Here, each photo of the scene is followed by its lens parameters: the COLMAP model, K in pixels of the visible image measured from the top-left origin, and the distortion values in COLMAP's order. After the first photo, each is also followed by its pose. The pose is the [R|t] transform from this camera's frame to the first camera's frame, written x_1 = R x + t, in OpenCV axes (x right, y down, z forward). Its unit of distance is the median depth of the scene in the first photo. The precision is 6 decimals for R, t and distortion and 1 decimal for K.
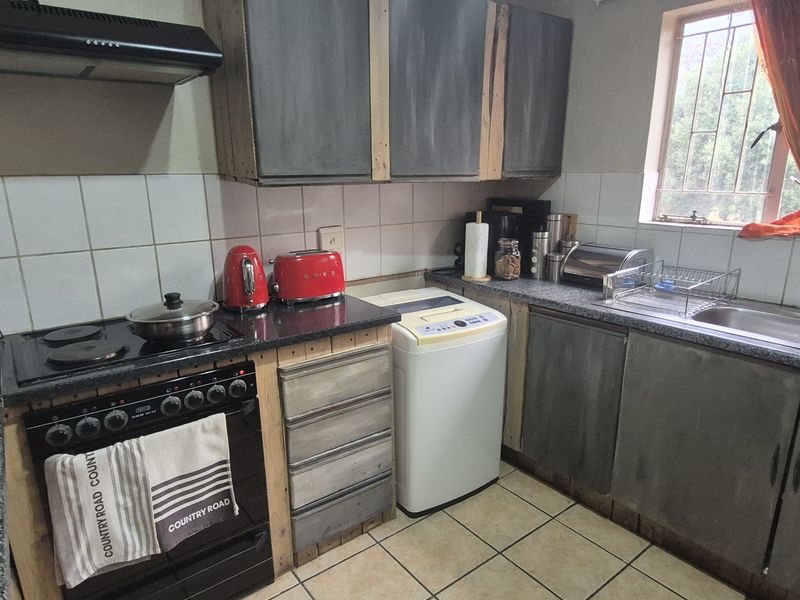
lens RADIAL K [[516.2, 0, 398.1], [0, 516.2, 307.9], [0, 0, 1]] dist [-0.000379, 0.005635]
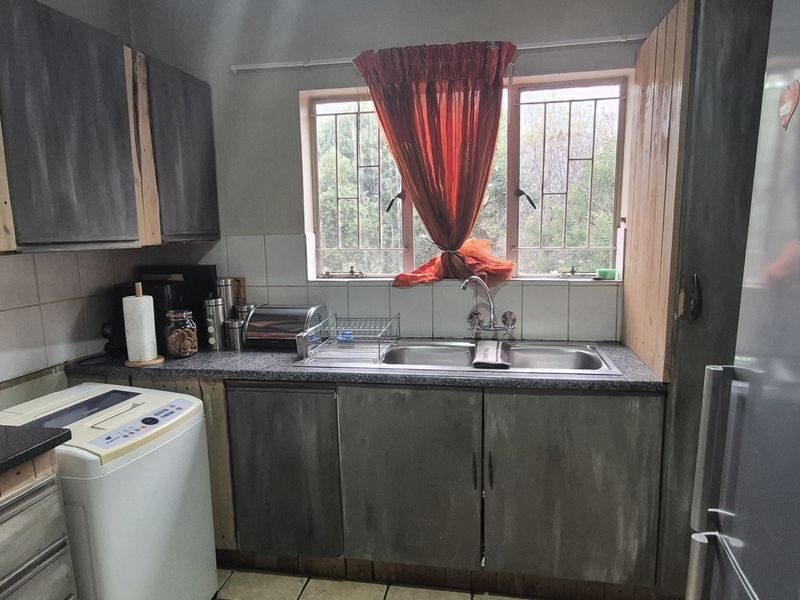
lens RADIAL K [[516.2, 0, 398.1], [0, 516.2, 307.9], [0, 0, 1]] dist [-0.000379, 0.005635]
pose [[0.737877, -0.112147, 0.665553, -0.105208], [0.189377, 0.980888, -0.044674, -0.032009], [-0.647823, 0.159004, 0.745012, 0.119668]]
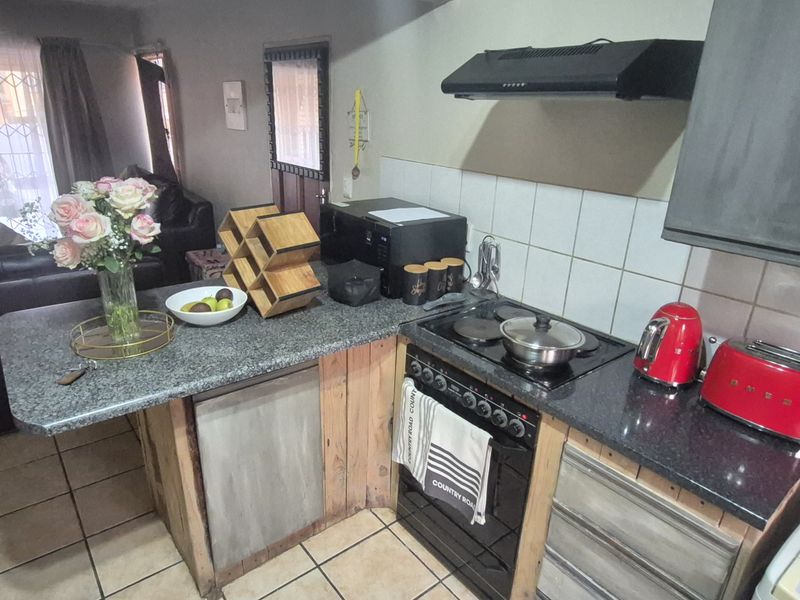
lens RADIAL K [[516.2, 0, 398.1], [0, 516.2, 307.9], [0, 0, 1]] dist [-0.000379, 0.005635]
pose [[0.025534, 0.368373, -0.929327, 0.402765], [-0.295663, 0.890824, 0.344987, -0.251908], [0.954951, 0.265959, 0.131661, 0.474714]]
